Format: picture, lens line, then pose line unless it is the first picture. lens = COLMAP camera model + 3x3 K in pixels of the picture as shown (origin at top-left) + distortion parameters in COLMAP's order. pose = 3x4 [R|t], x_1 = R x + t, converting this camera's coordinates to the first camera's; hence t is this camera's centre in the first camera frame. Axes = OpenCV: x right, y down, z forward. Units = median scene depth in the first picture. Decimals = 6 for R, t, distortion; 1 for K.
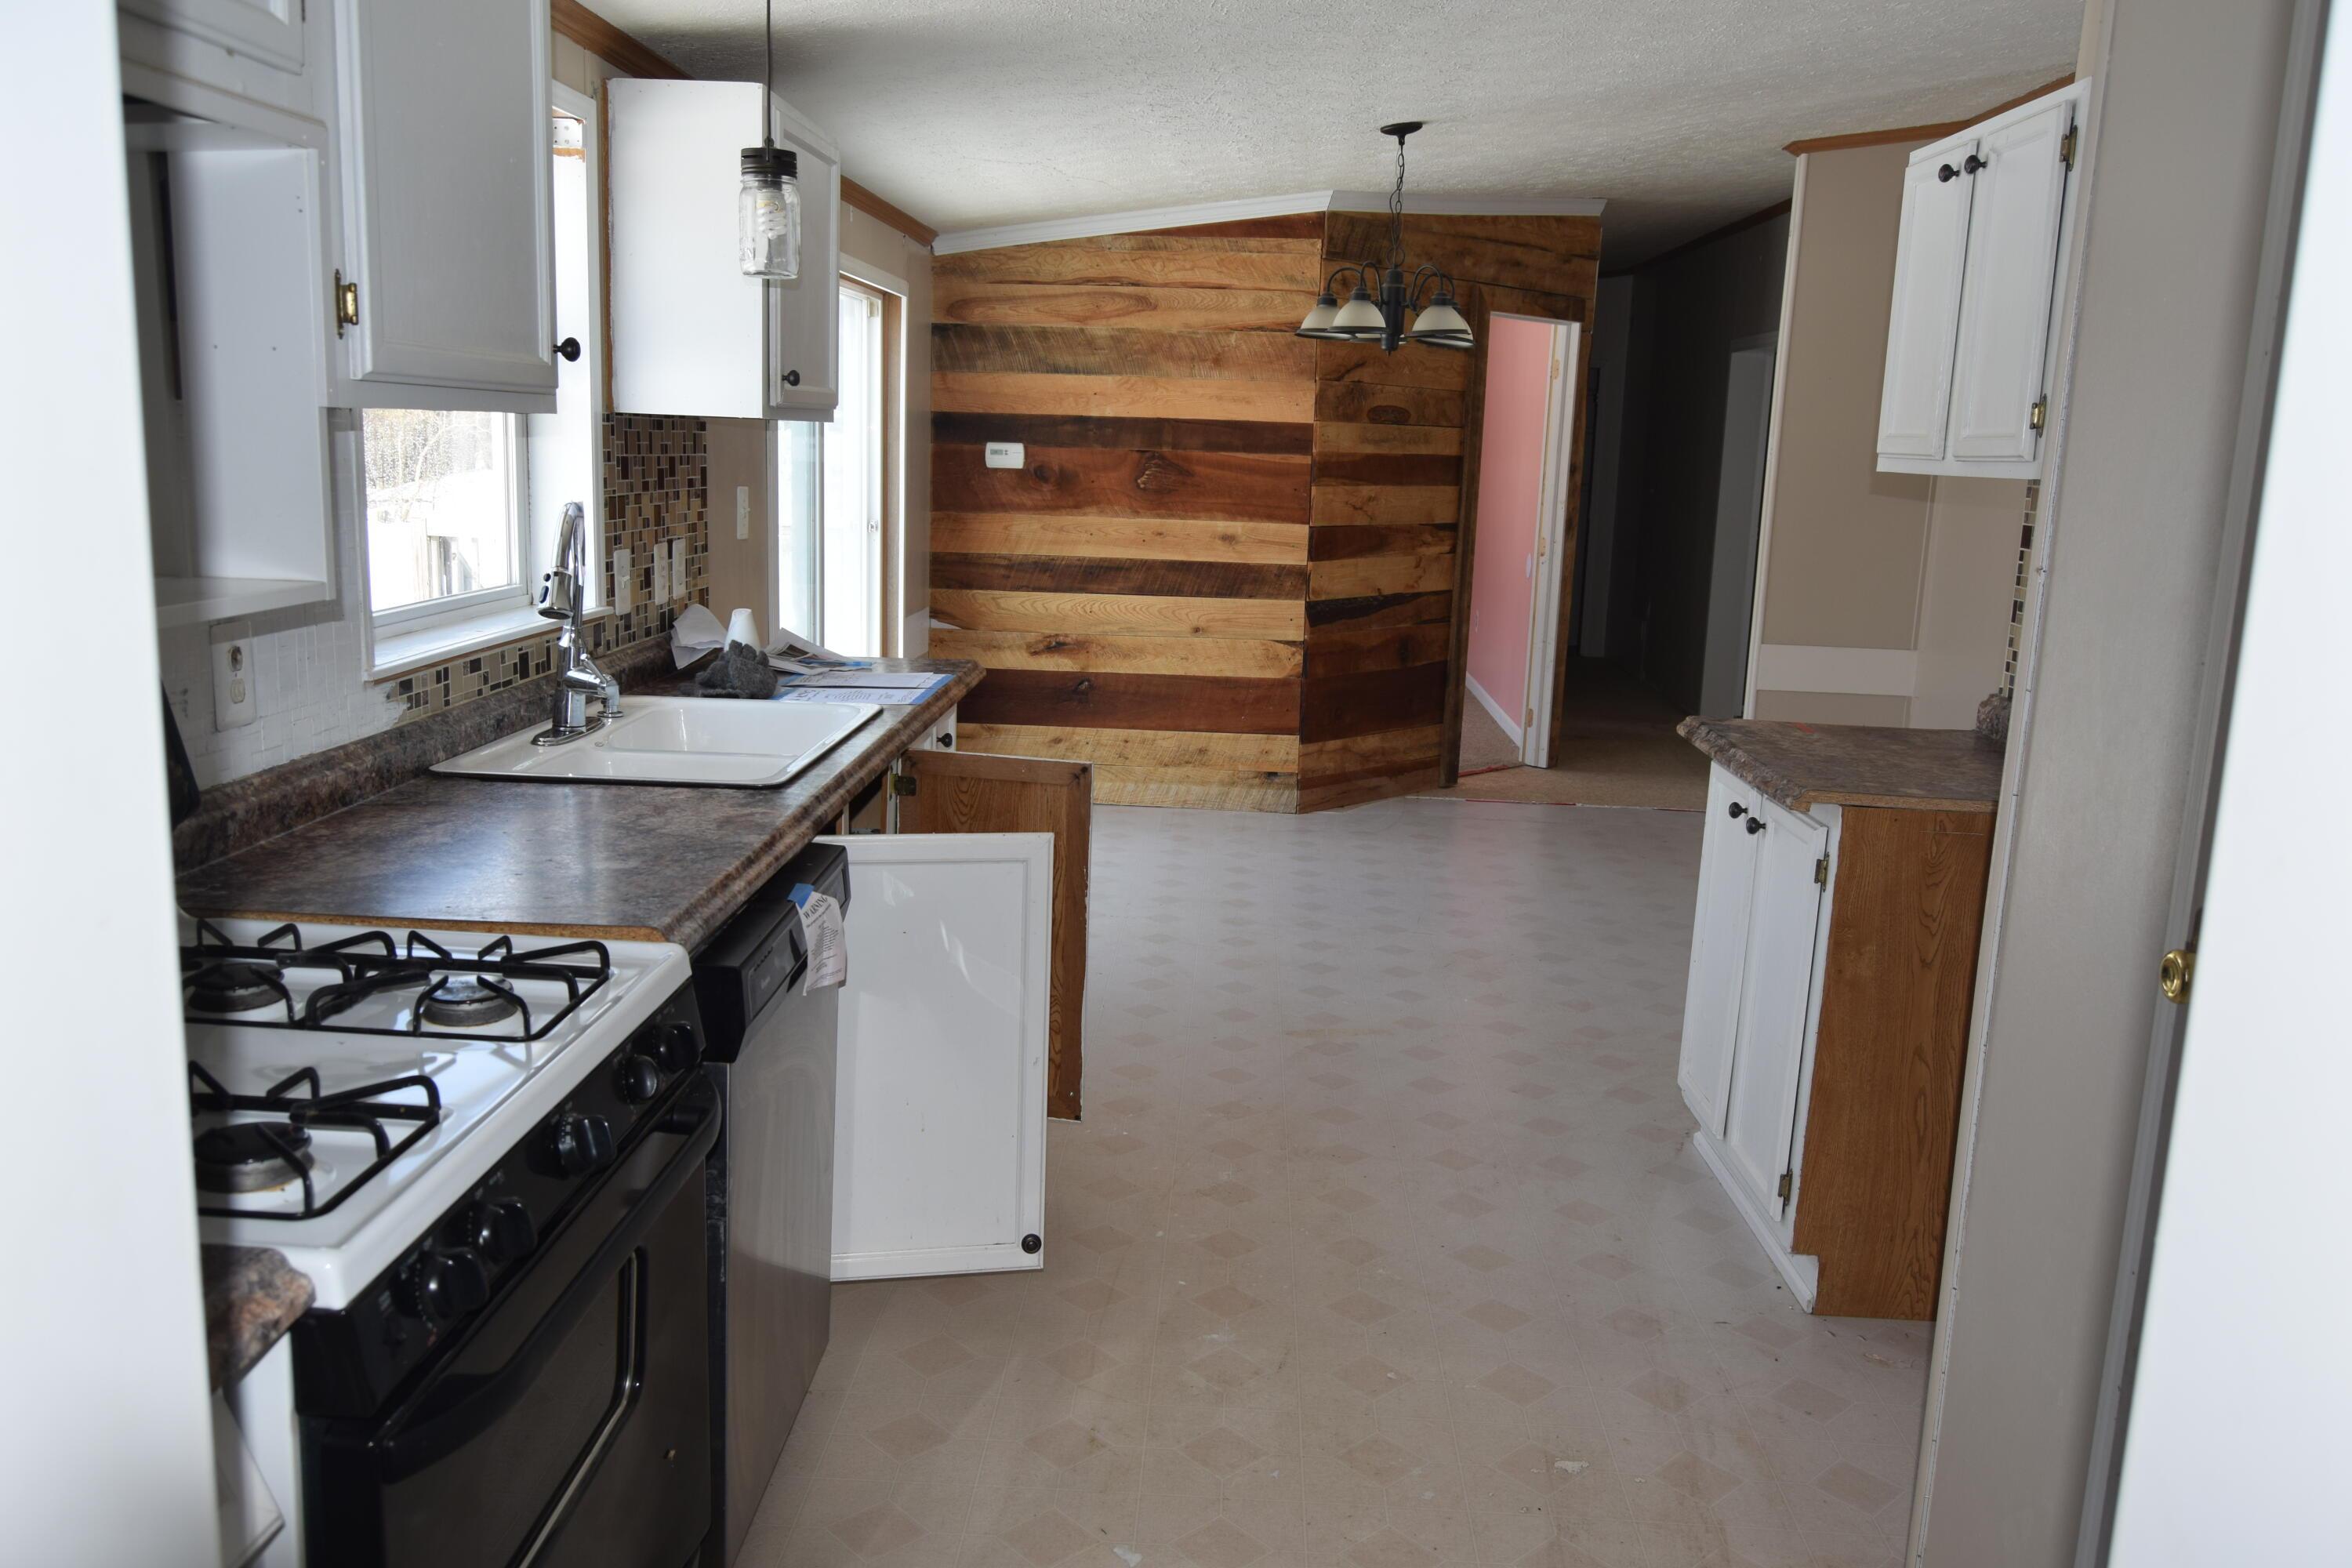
lens RADIAL K [[1813.3, 0, 1175.2], [0, 1813.3, 779.4], [0, 0, 1]] dist [-0.006579, -0.002953]
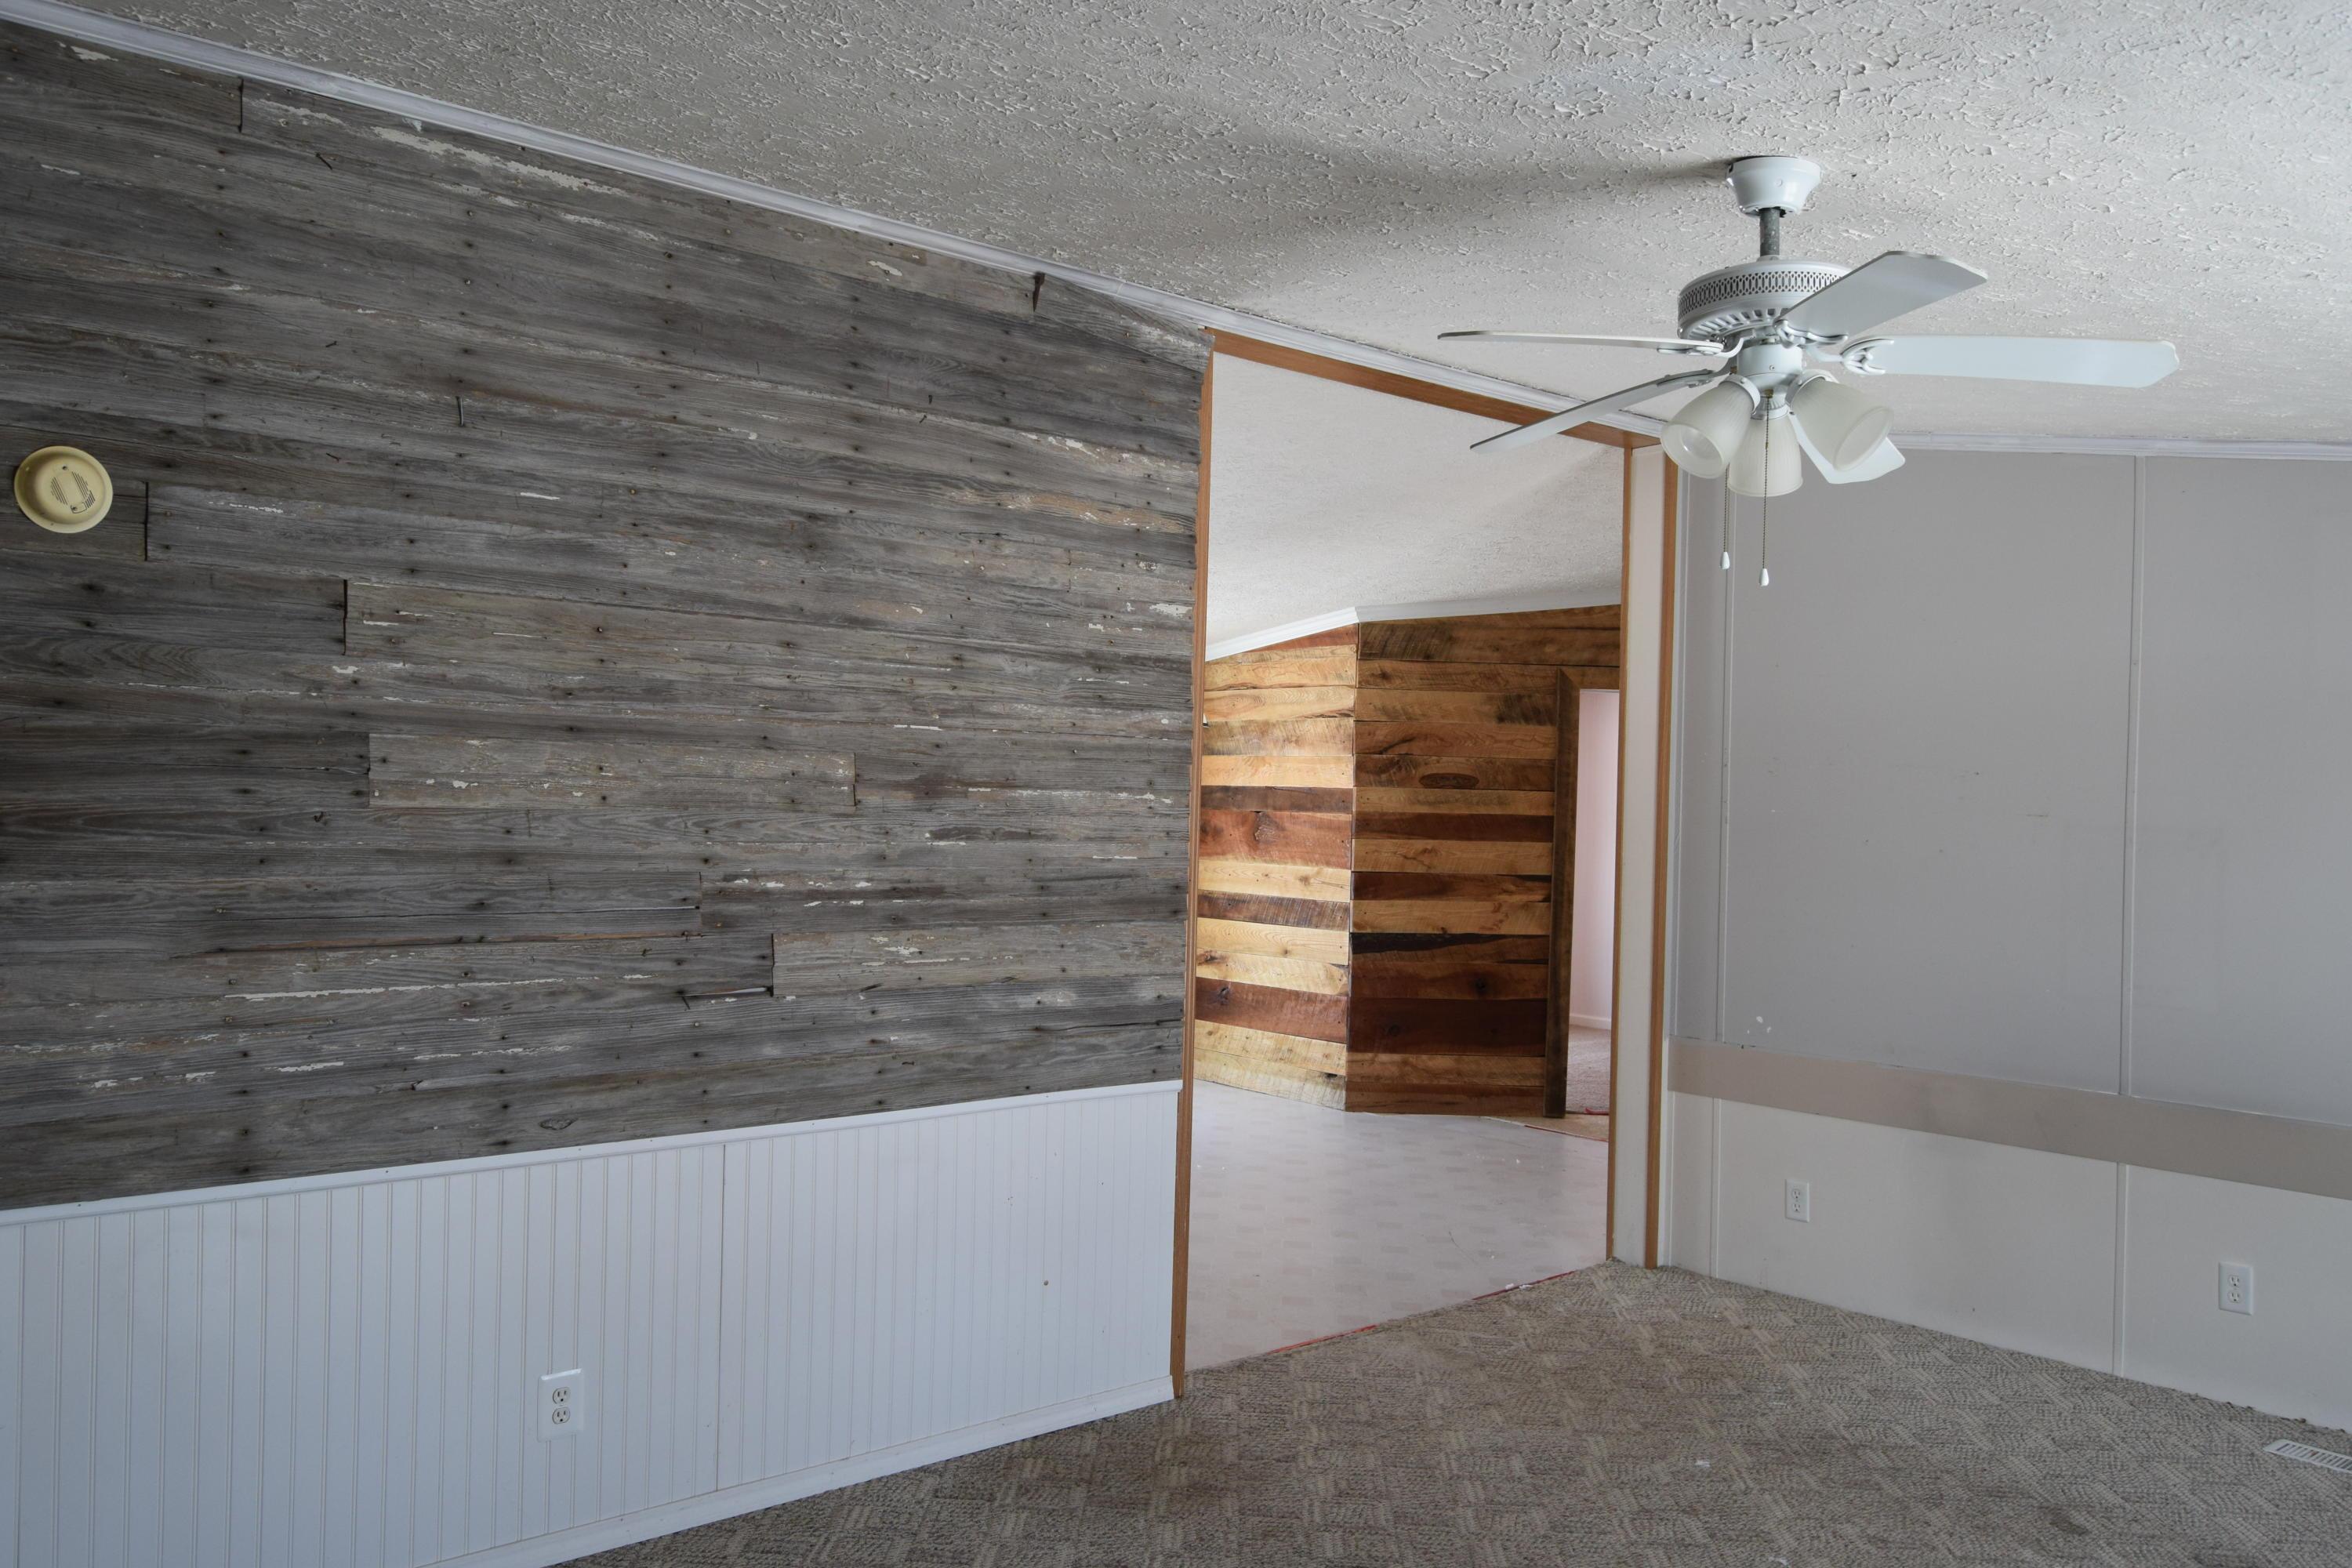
lens RADIAL K [[1813.3, 0, 1176.2], [0, 1813.3, 785.0], [0, 0, 1]] dist [-0.006579, -0.002953]
pose [[0.685782, -0.017281, -0.727602, 0.864252], [-0.137150, 0.978739, -0.152513, 0.005976], [0.714768, 0.204382, 0.668831, 0.085171]]
